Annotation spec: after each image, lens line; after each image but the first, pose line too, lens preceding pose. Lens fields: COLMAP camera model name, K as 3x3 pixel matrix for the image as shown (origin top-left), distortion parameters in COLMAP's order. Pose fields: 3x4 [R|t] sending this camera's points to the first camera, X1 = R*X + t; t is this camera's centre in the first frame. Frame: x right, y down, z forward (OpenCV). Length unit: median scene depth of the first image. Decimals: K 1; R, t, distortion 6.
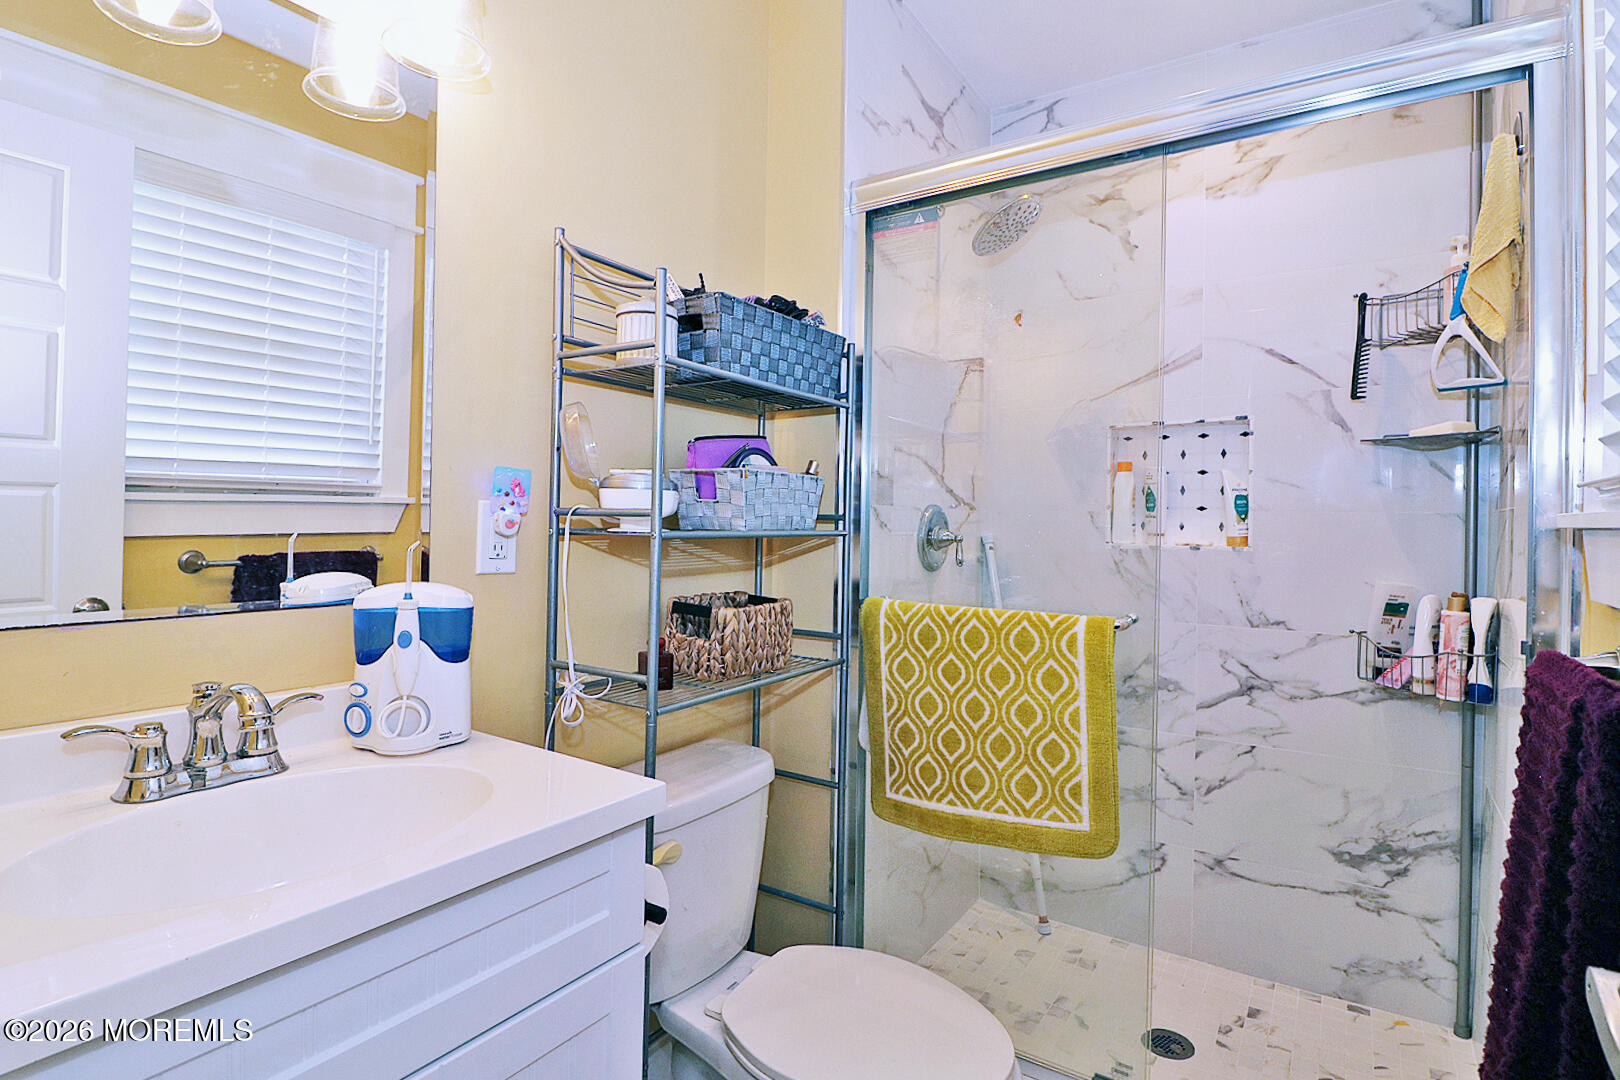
lens RADIAL K [[799.4, 0, 813.8], [0, 799.4, 519.8], [0, 0, 1]] dist [0.002917, -0.014288]
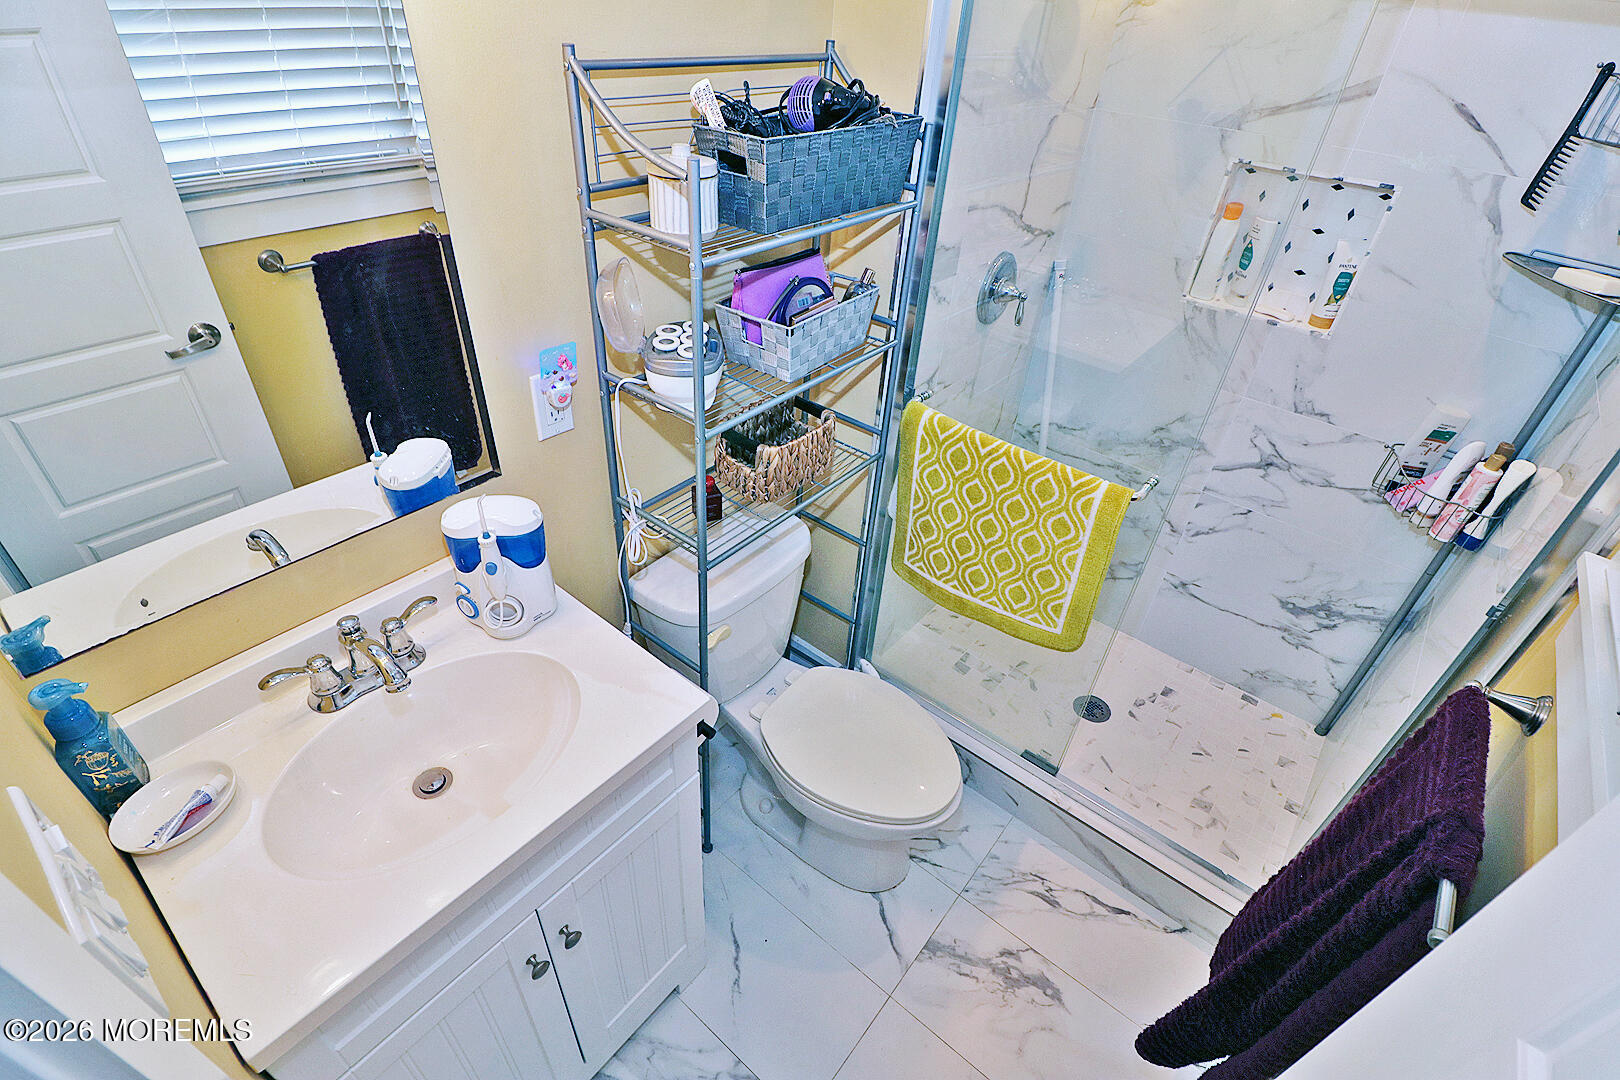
lens RADIAL K [[747.9, 0, 813.0], [0, 747.9, 541.5], [0, 0, 1]] dist [0.000286, -0.015089]
pose [[0.993401, 0.100911, -0.054517, 0.013875], [-0.048480, 0.800198, 0.597773, -0.356653], [0.103947, -0.591185, 0.799809, 0.113517]]
